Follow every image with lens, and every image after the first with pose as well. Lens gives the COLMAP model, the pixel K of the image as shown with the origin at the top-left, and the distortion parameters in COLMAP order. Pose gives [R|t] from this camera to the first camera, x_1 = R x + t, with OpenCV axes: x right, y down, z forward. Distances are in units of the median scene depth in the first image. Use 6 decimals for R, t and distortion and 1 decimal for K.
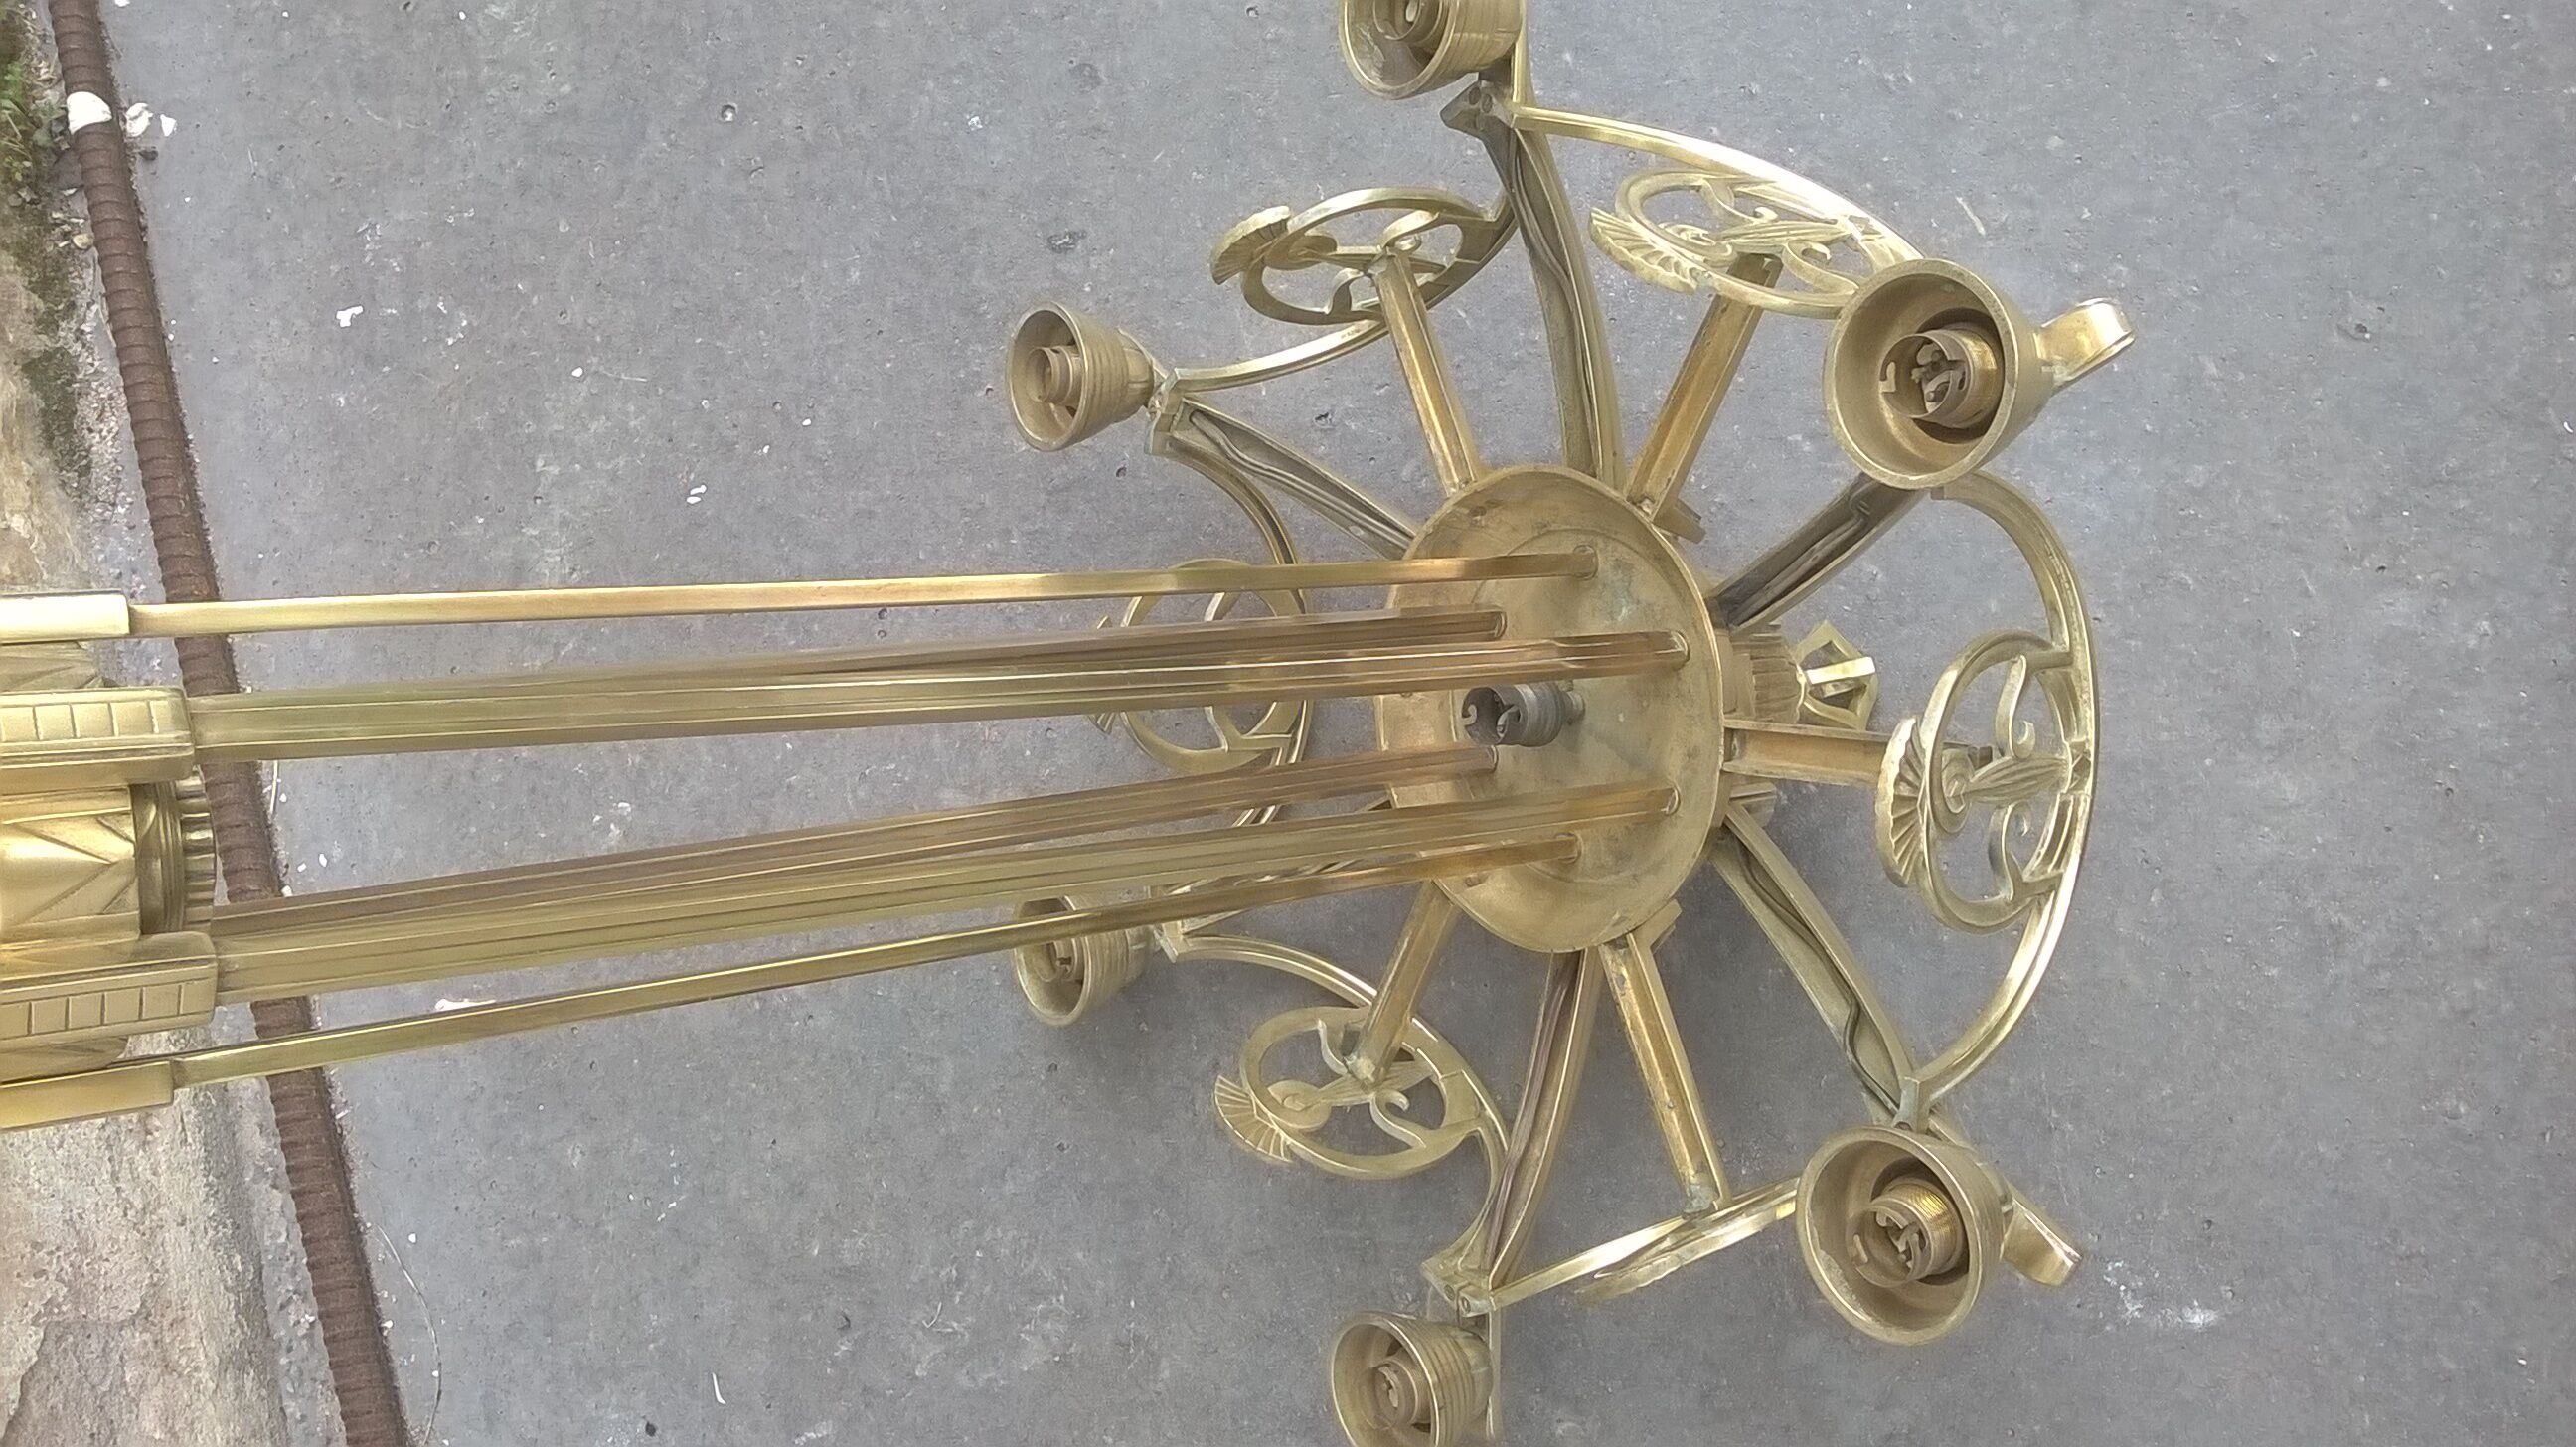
lens RADIAL K [[2282.4, 0, 1320.7], [0, 2282.4, 704.5], [0, 0, 1]] dist [0.043674, -0.191520]
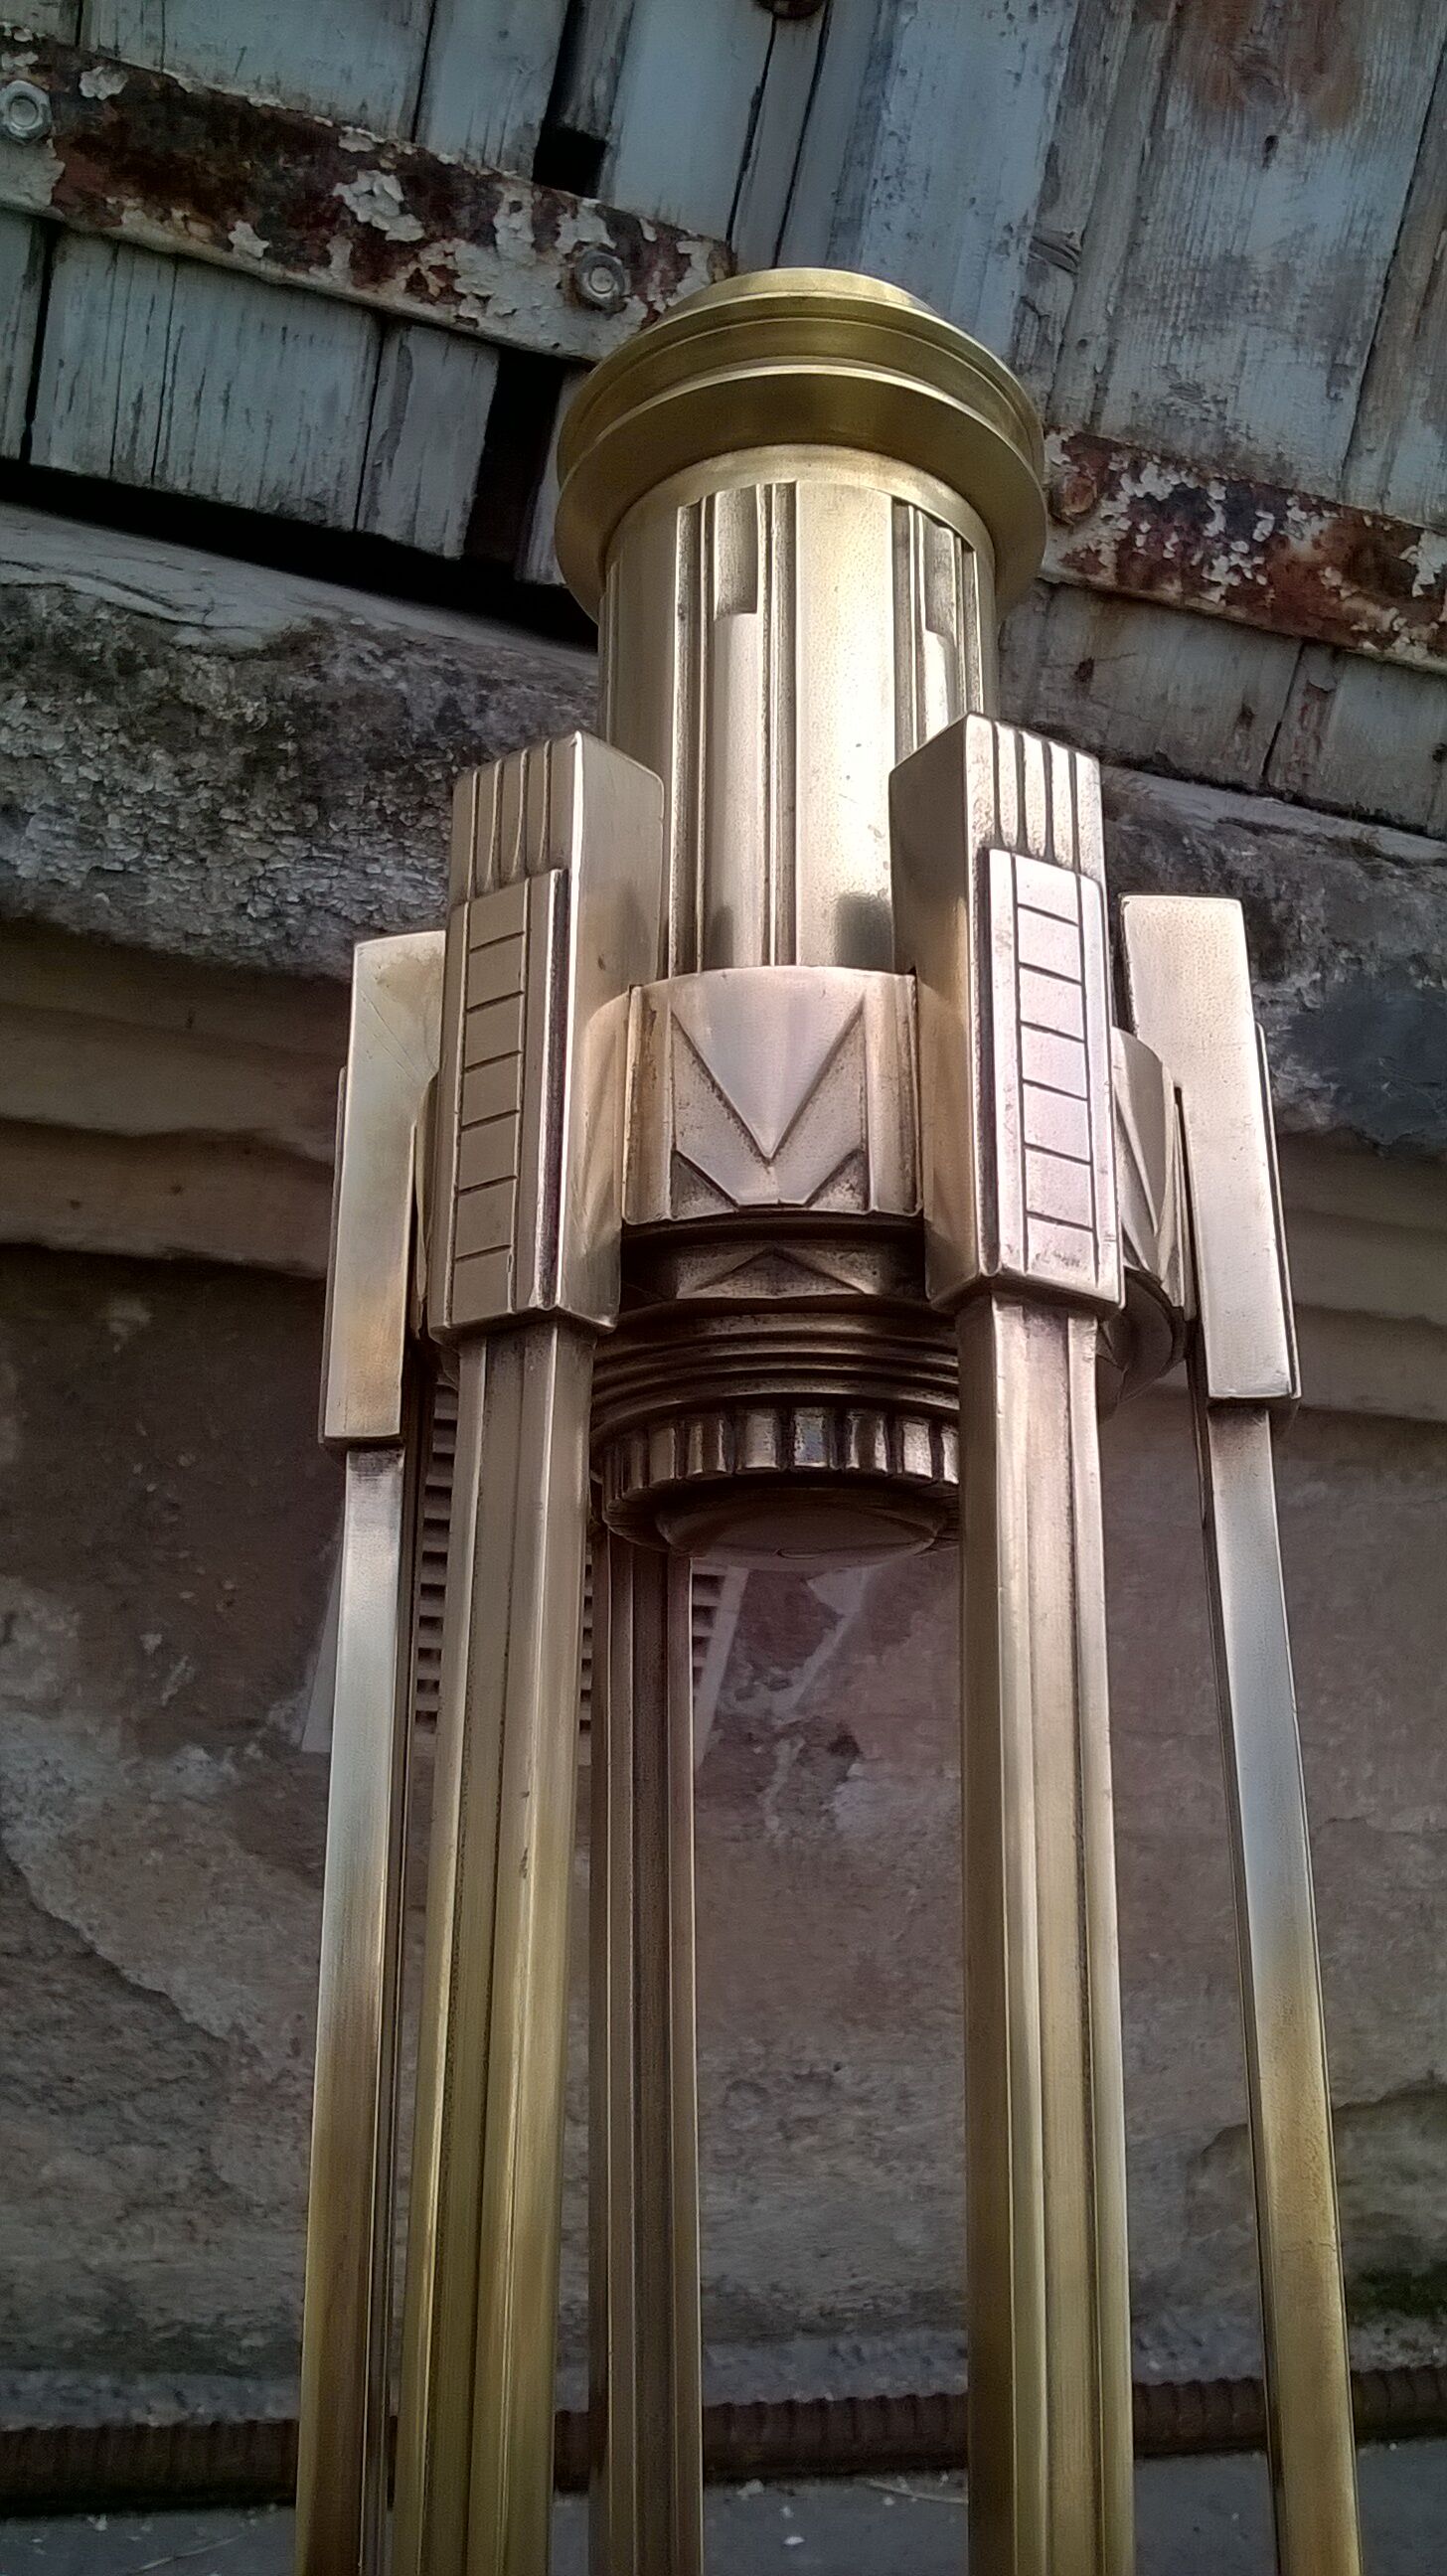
lens RADIAL K [[2282.4, 0, 745.6], [0, 2282.4, 1296.3], [0, 0, 1]] dist [0.043674, -0.191520]
pose [[-0.123646, 0.500703, -0.856743, -0.037161], [-0.991341, -0.023861, 0.129127, 0.003284], [0.044212, 0.865290, 0.499317, 0.341897]]
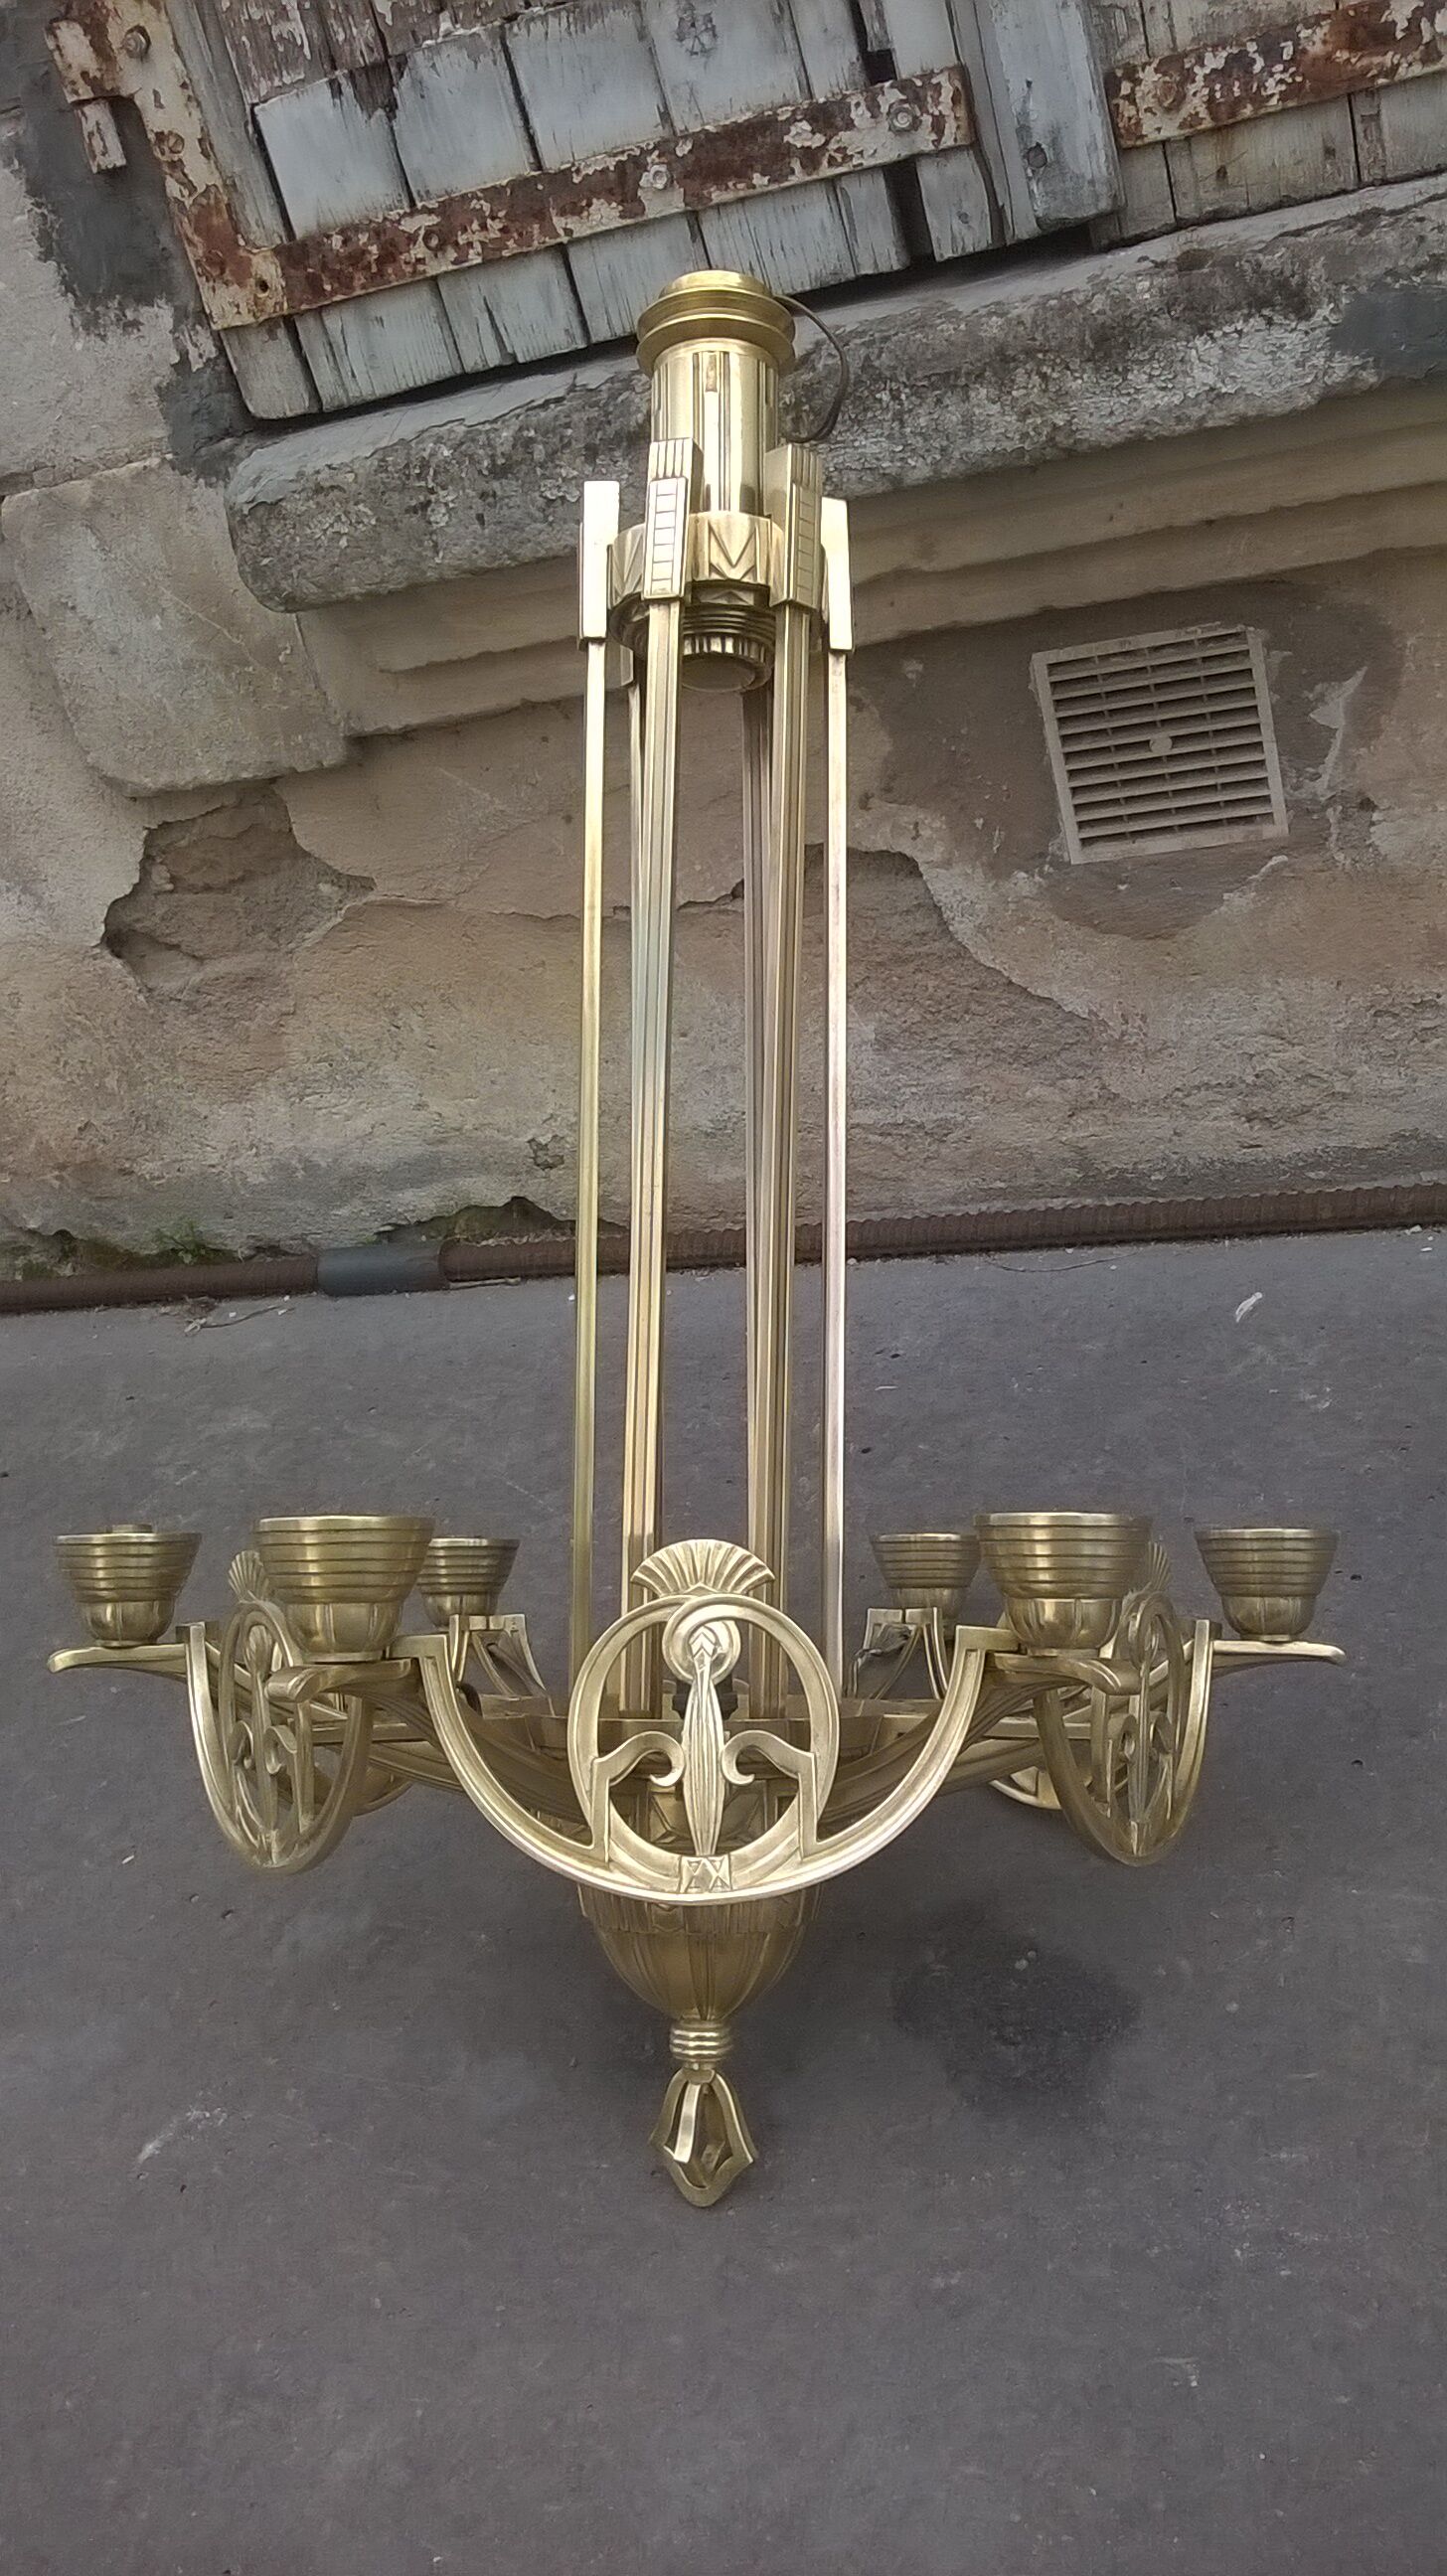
lens RADIAL K [[2282.4, 0, 728.1], [0, 2282.4, 1307.5], [0, 0, 1]] dist [0.043674, -0.191520]
pose [[-0.542276, 0.721690, -0.430234, 0.330370], [-0.609664, 0.014365, 0.792530, -0.696812], [0.578141, 0.692068, 0.432199, 0.275118]]
